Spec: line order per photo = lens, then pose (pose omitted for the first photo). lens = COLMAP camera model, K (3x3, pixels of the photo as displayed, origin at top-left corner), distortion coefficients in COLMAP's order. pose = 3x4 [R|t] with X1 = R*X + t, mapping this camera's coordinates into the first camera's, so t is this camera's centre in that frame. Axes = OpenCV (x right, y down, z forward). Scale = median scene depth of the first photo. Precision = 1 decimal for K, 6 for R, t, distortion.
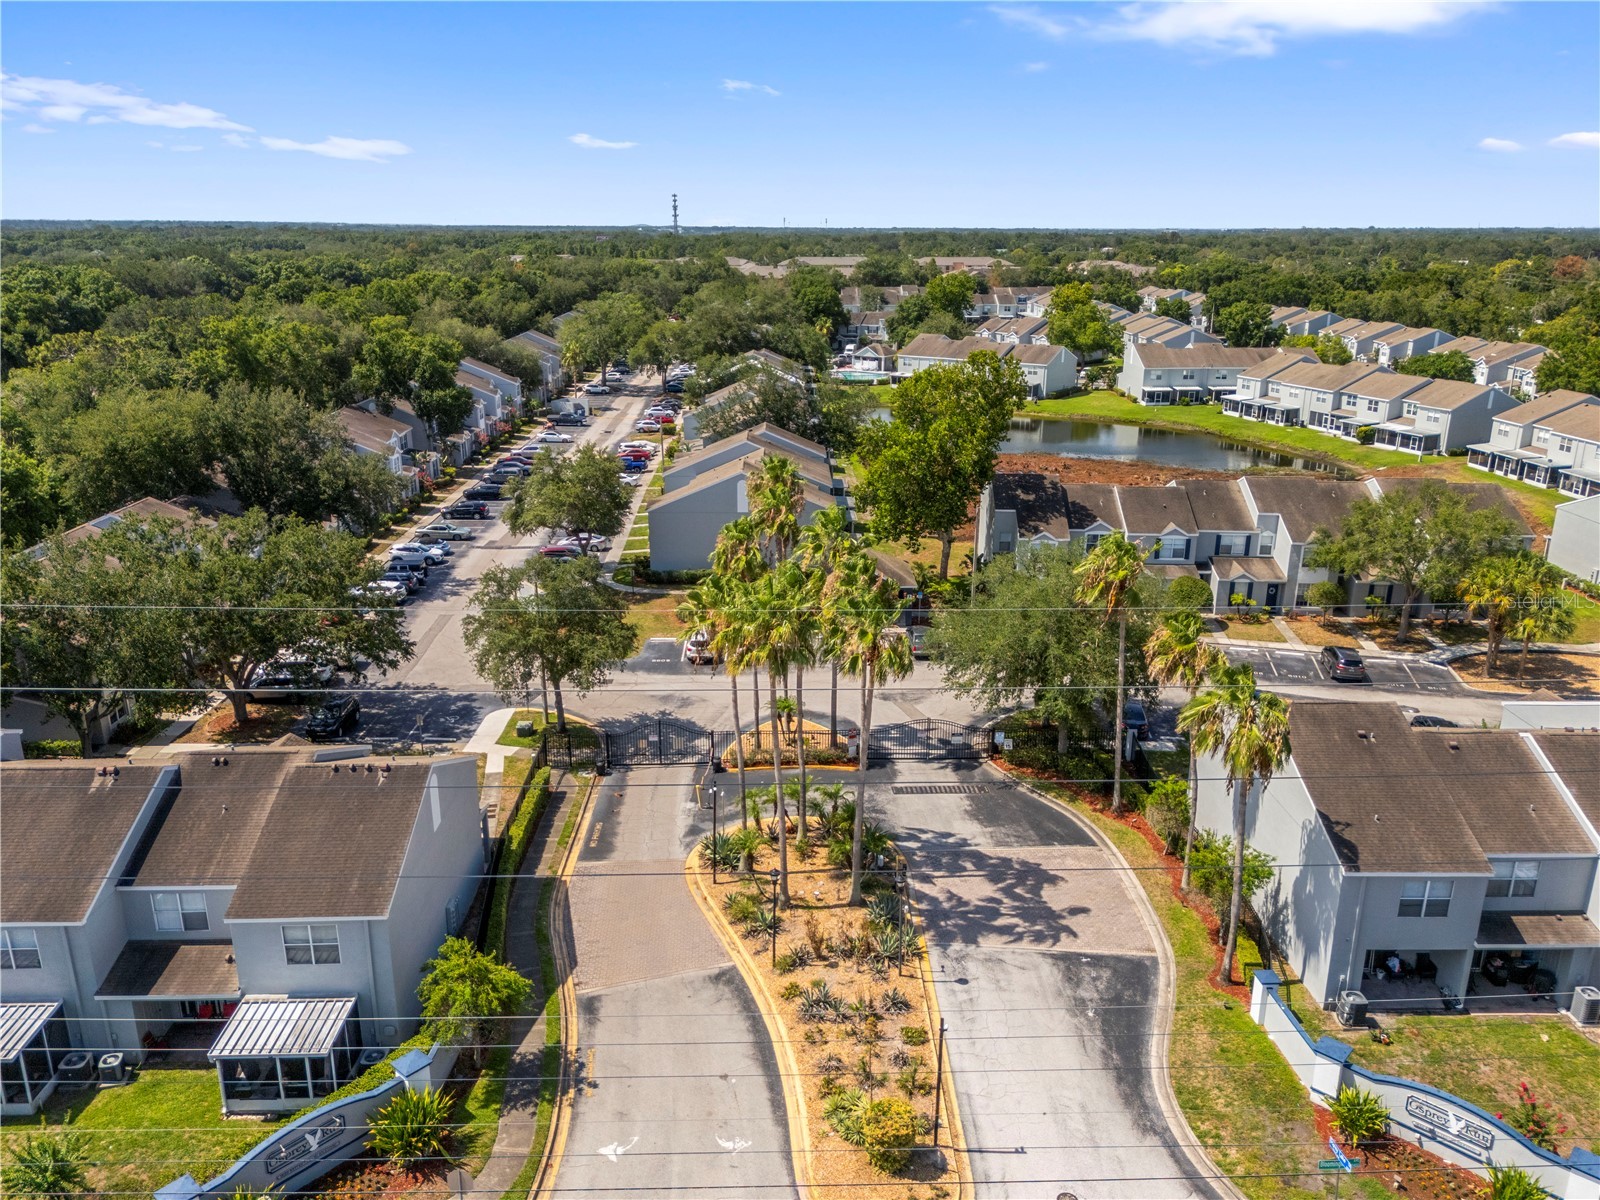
lens RADIAL K [[1171.9, 0, 799.9], [0, 1171.9, 603.0], [0, 0, 1]] dist [0.086893, -0.096897]
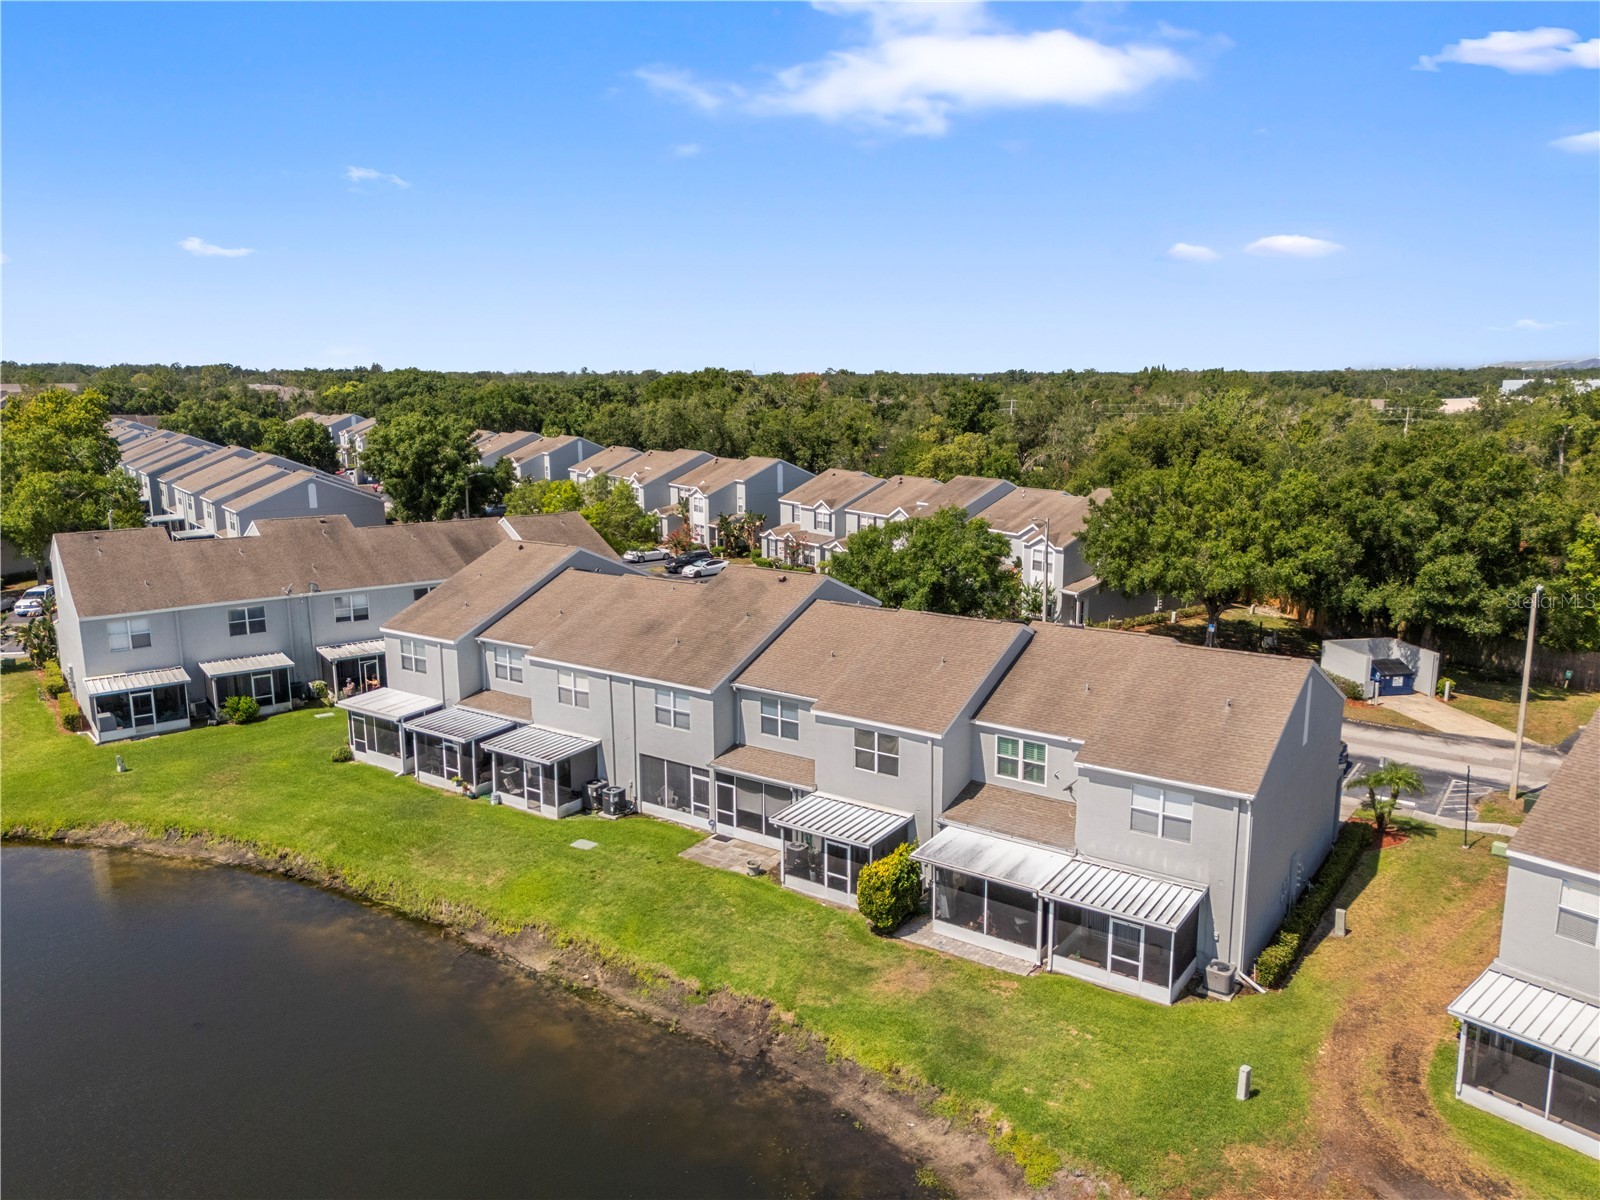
lens RADIAL K [[1171.9, 0, 799.9], [0, 1171.9, 603.0], [0, 0, 1]] dist [0.086893, -0.096897]
pose [[0.816052, -0.113769, 0.566671, 0.293501], [0.178216, 0.982194, -0.059453, -0.165237], [-0.549817, 0.149507, 0.821796, 0.712052]]
